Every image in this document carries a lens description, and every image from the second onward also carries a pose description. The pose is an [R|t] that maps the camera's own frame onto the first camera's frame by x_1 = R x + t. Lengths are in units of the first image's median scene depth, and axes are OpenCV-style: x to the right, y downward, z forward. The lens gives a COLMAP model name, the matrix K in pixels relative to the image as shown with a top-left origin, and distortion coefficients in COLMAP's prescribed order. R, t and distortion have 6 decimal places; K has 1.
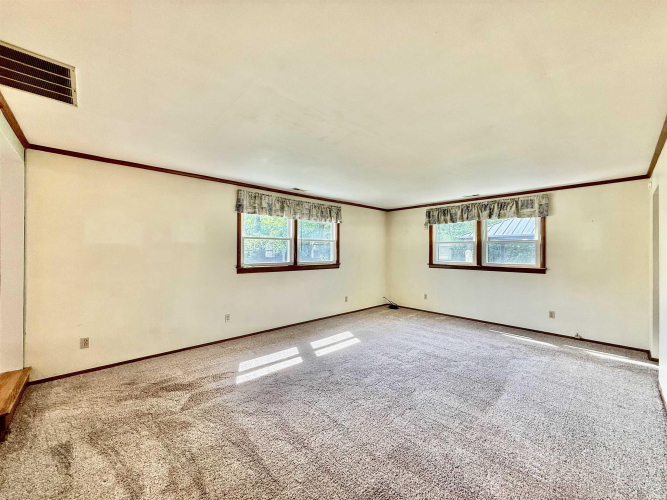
lens RADIAL K [[264.9, 0, 333.0], [0, 264.9, 249.4], [0, 0, 1]] dist [-0.000867, -0.000088]
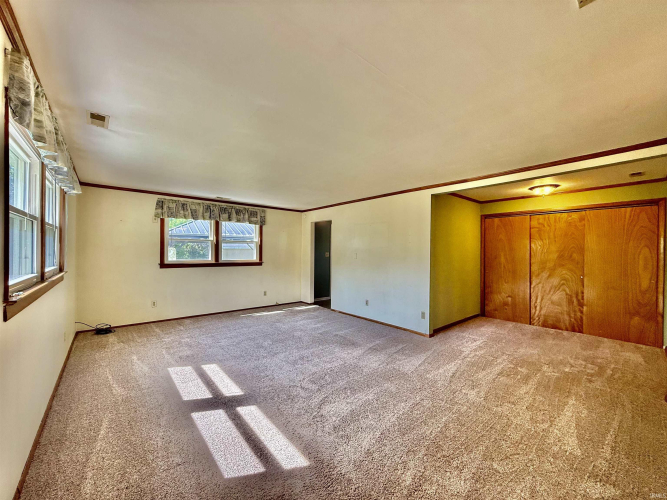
lens RADIAL K [[264.9, 0, 335.4], [0, 264.9, 249.6], [0, 0, 1]] dist [-0.000867, -0.000088]
pose [[0.030708, 0.002740, 0.999525, -0.562621], [-0.017662, 0.999842, -0.002198, 0.001529], [-0.999372, -0.017586, 0.030751, 0.523338]]
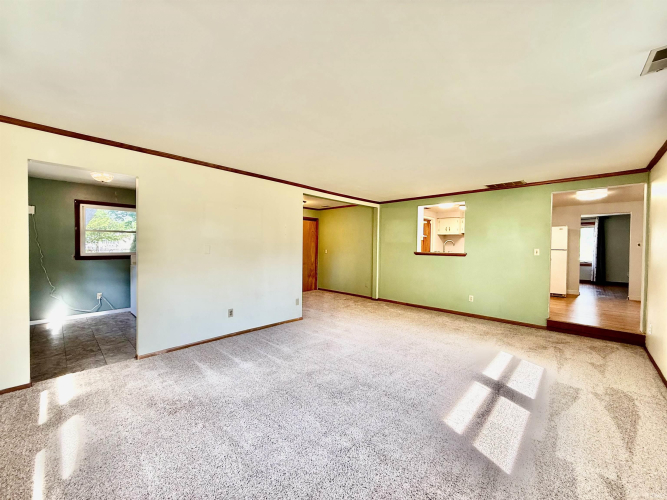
lens RADIAL K [[264.9, 0, 332.3], [0, 264.9, 251.7], [0, 0, 1]] dist [-0.000867, -0.000088]
pose [[-0.997614, -0.015396, -0.067293, 0.298488], [-0.016240, 0.999796, 0.012020, 0.018323], [0.067094, 0.013085, -0.997661, 1.242781]]
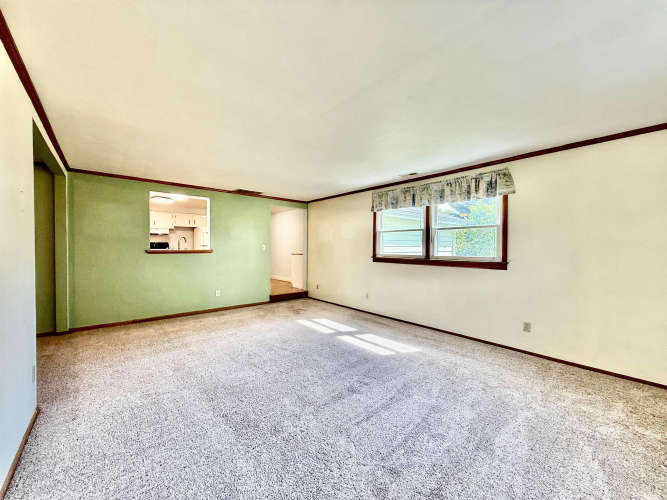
lens RADIAL K [[264.9, 0, 332.8], [0, 264.9, 249.9], [0, 0, 1]] dist [-0.000867, -0.000088]
pose [[-0.035460, 0.004028, -0.999363, 0.751471], [0.001617, 0.999991, 0.003973, 0.026160], [0.999370, -0.001475, -0.035466, 0.734941]]
